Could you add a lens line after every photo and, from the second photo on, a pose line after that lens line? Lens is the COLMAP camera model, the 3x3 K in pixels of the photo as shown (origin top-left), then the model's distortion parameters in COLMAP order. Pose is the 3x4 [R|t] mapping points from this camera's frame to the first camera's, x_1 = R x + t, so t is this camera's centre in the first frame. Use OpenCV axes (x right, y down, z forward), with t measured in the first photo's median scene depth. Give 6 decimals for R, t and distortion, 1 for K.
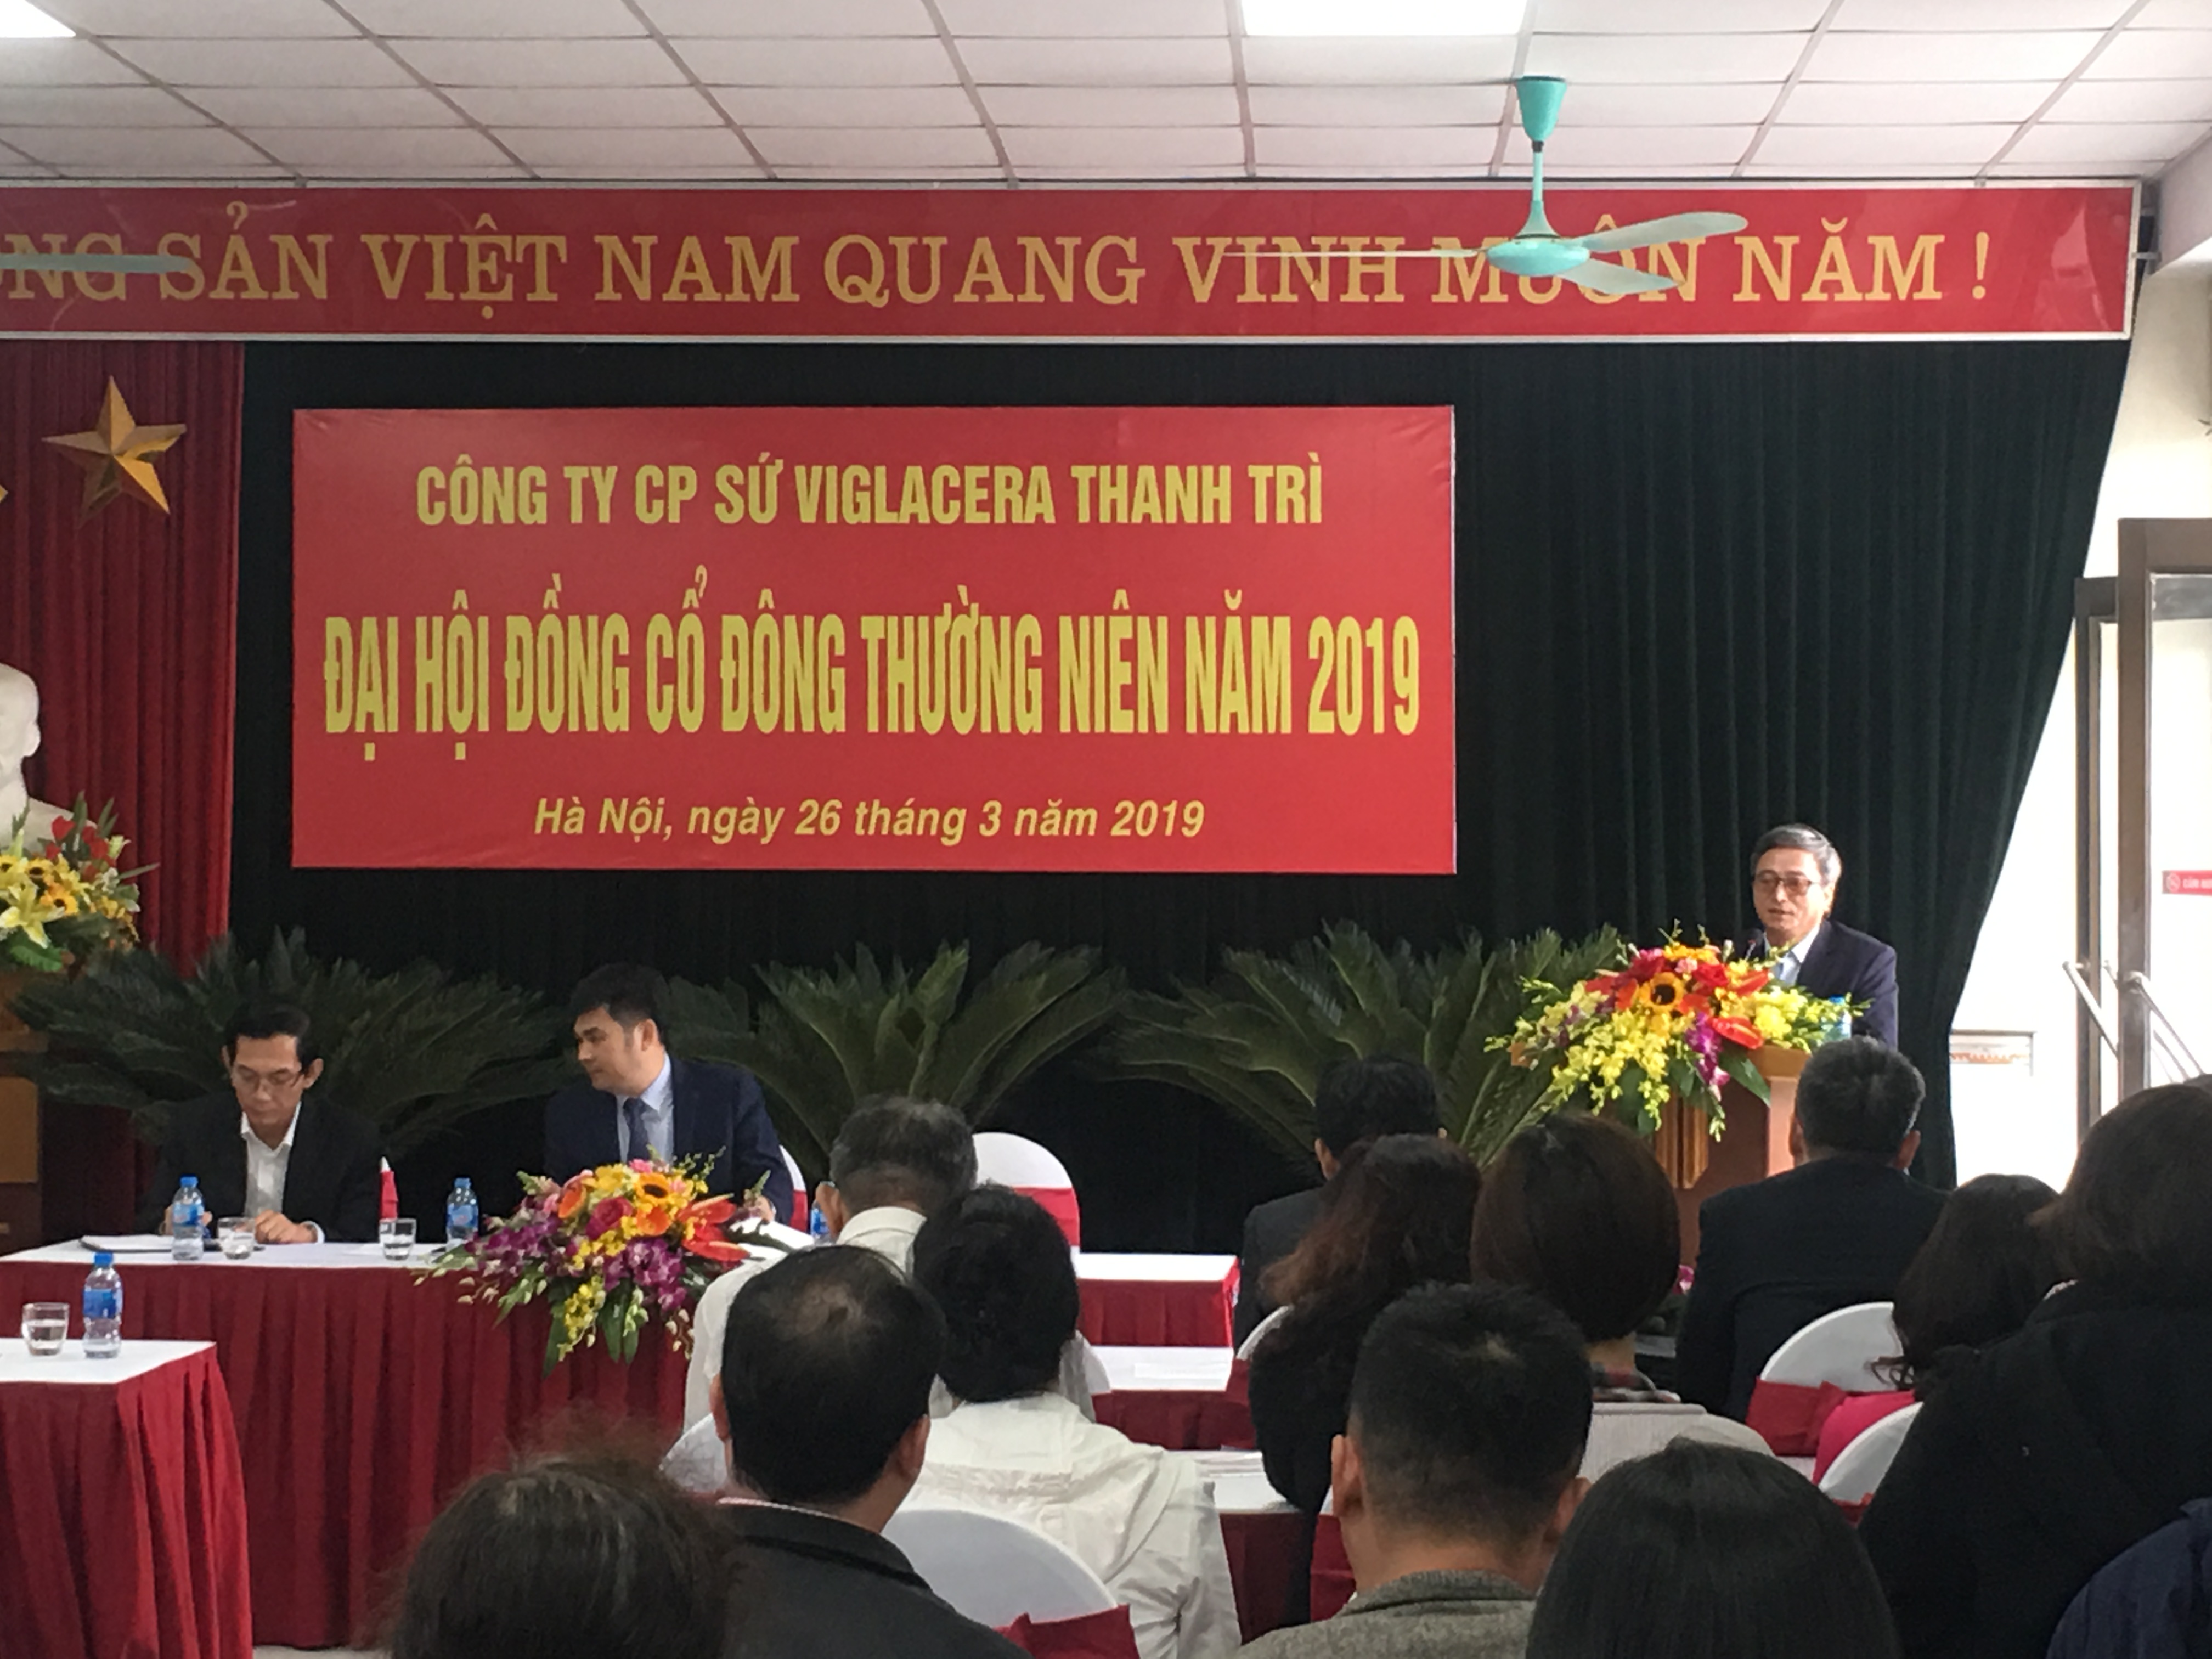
lens RADIAL K [[4648.1, 0, 1097.8], [0, 4648.1, 767.4], [0, 0, 1]] dist [0.025219, 0.172138]
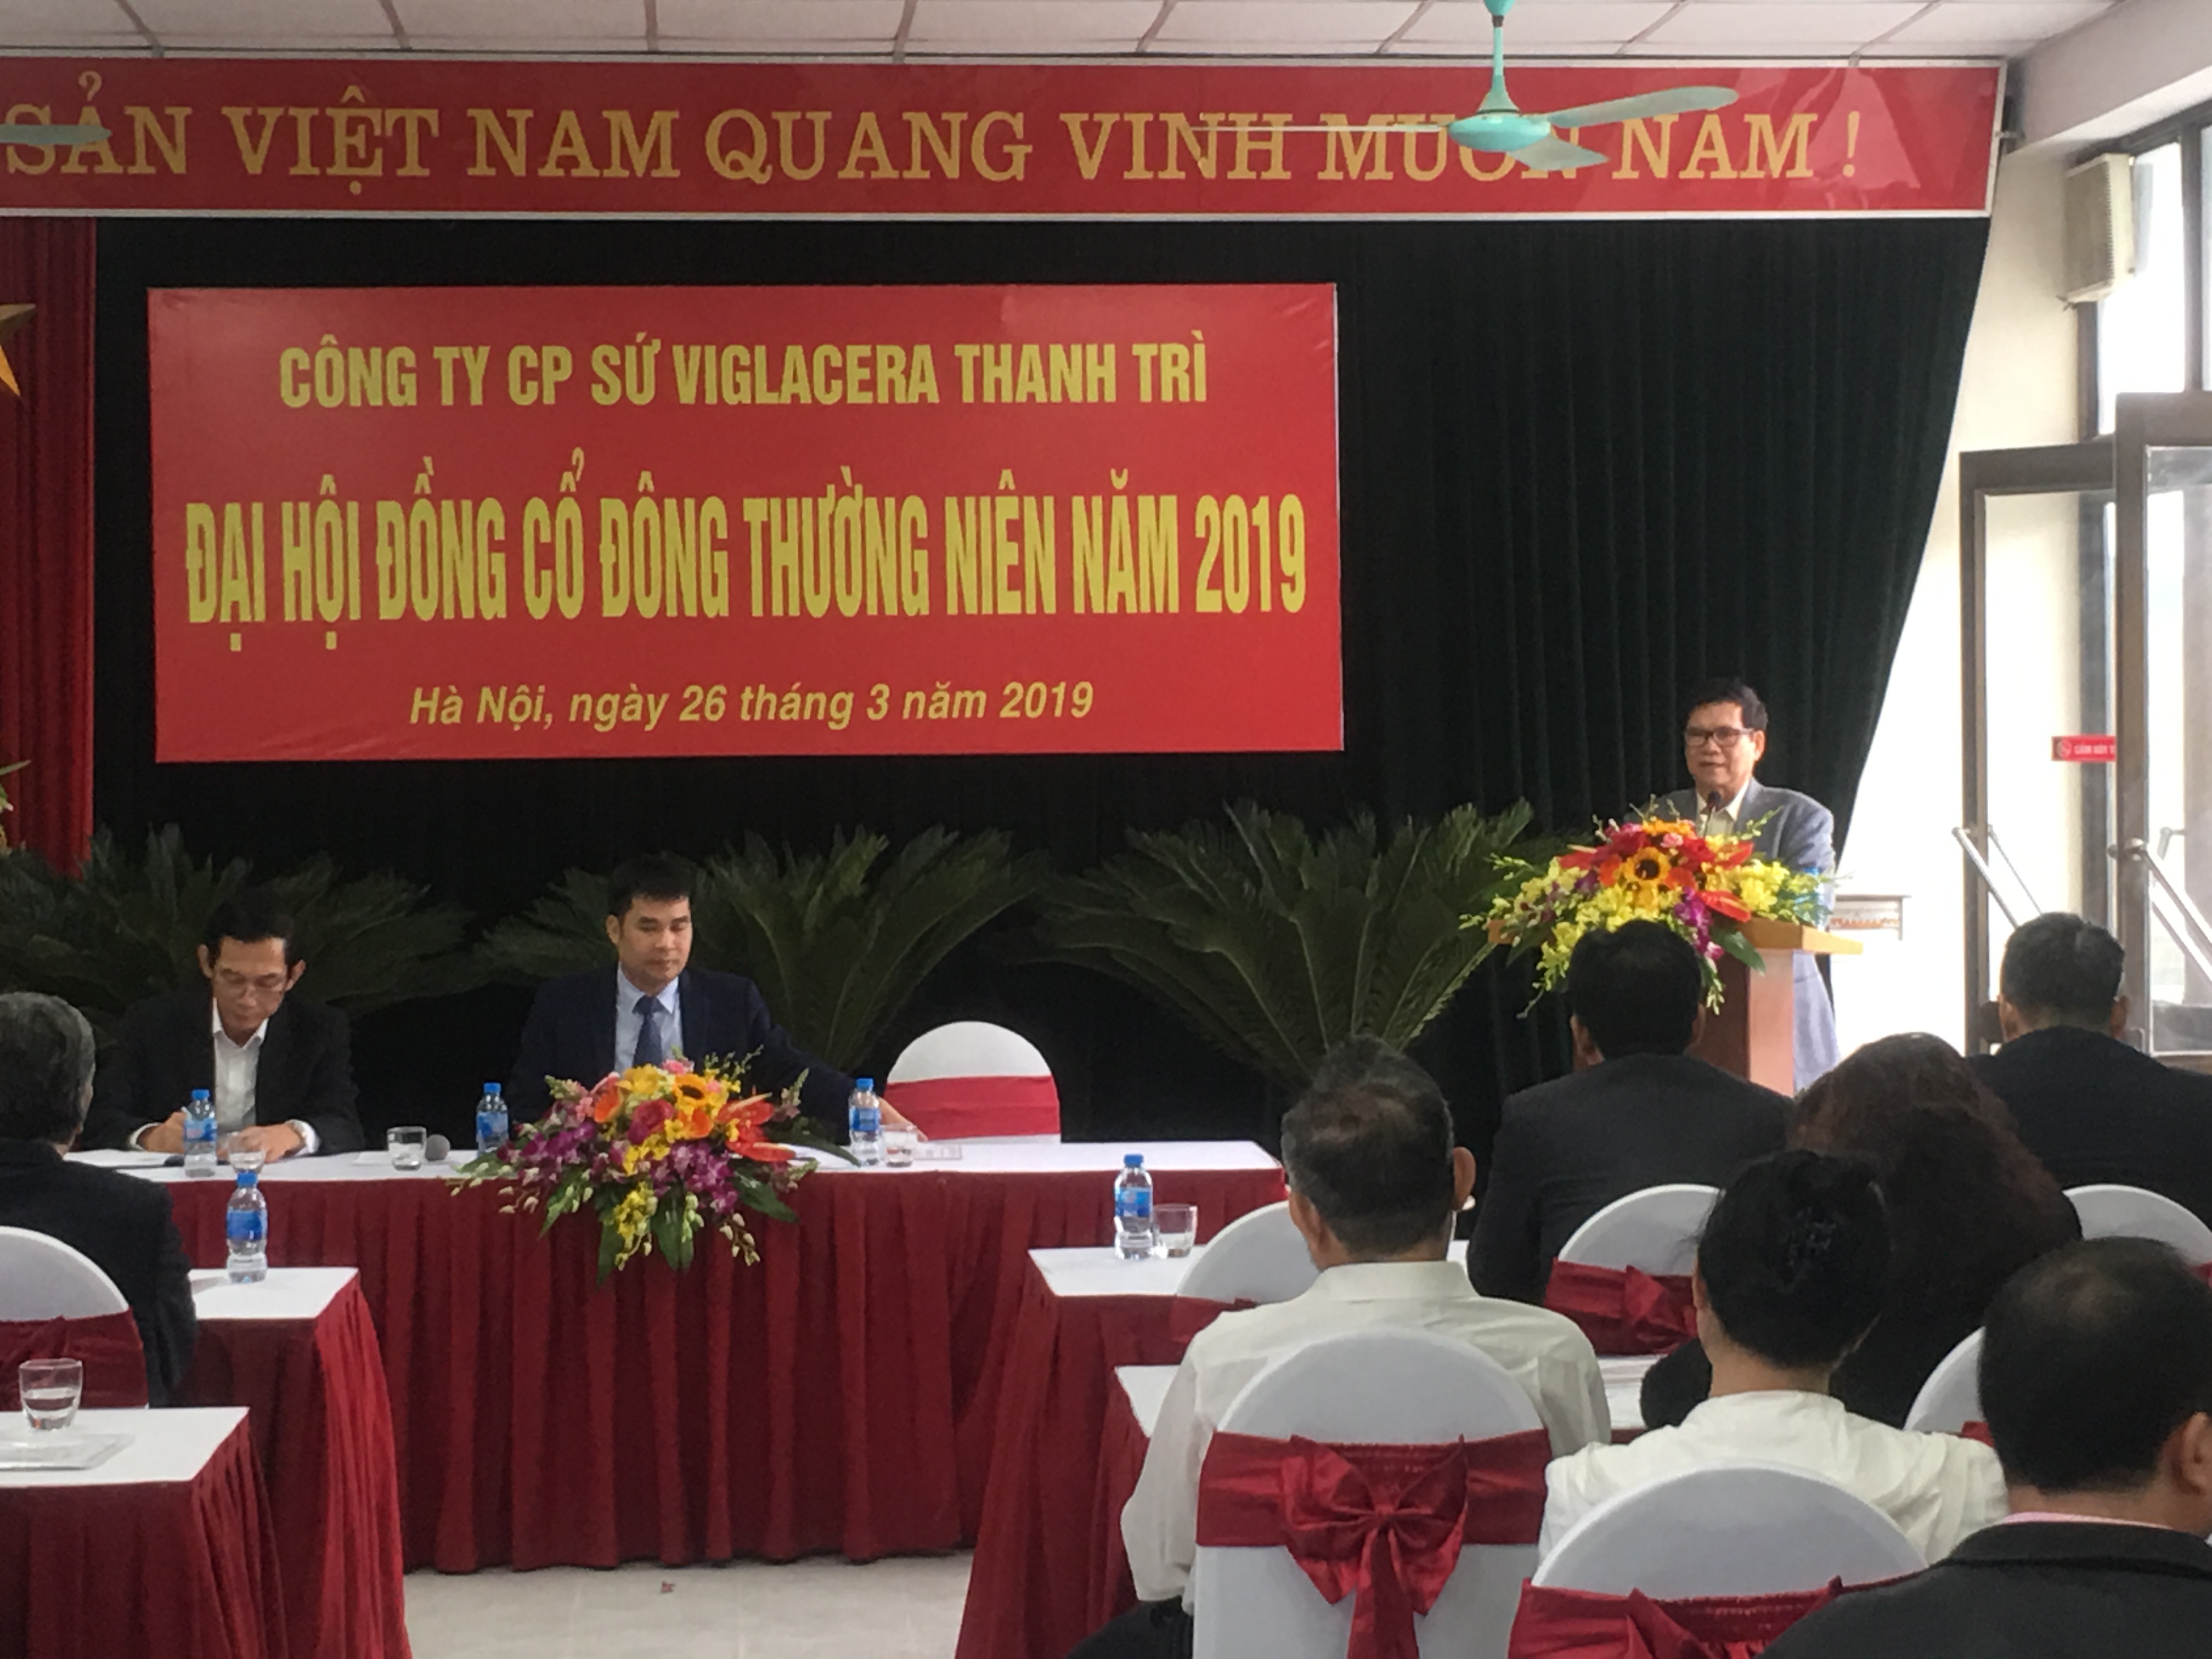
lens RADIAL K [[4451.8, 0, 1097.2], [0, 4451.8, 790.4], [0, 0, 1]] dist [0.025093, 0.101815]
pose [[0.990982, -0.016469, 0.132981, -0.104027], [0.011964, 0.999329, 0.034607, -0.002467], [-0.133462, -0.032704, 0.990514, 0.053161]]
